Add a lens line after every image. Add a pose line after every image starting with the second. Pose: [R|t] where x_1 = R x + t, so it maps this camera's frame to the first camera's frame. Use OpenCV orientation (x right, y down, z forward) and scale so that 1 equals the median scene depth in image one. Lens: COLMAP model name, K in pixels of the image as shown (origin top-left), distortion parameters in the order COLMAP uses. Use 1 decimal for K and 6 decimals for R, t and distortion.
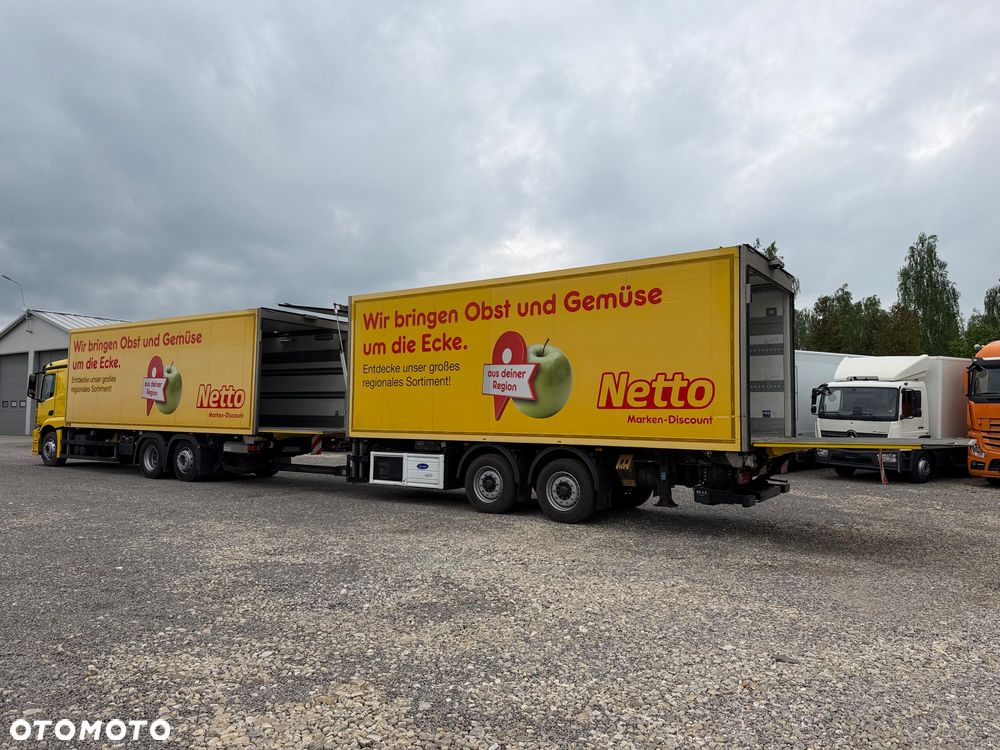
lens RADIAL K [[692.6, 0, 500.0], [0, 692.6, 378.5], [0, 0, 1]] dist [0.069346, -0.081358]
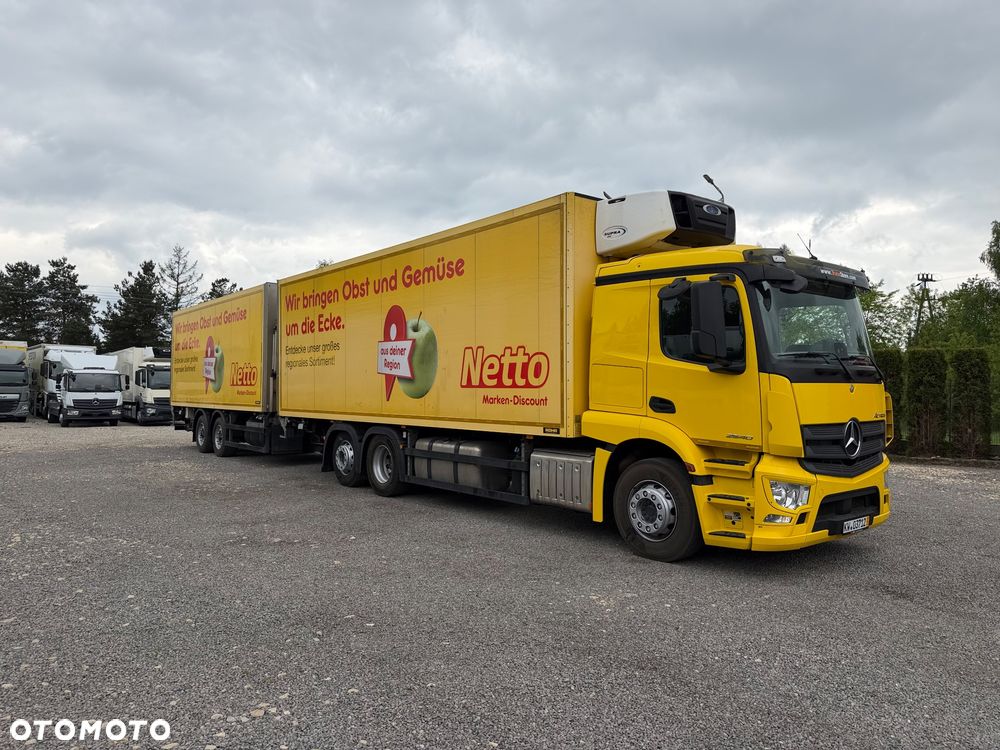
lens RADIAL K [[692.6, 0, 491.9], [0, 692.6, 376.8], [0, 0, 1]] dist [0.069346, -0.081358]
pose [[0.965931, -0.008724, -0.258654, 0.326799], [0.015510, 0.999587, 0.024208, 0.006201], [0.258336, -0.027395, 0.965667, 0.116640]]
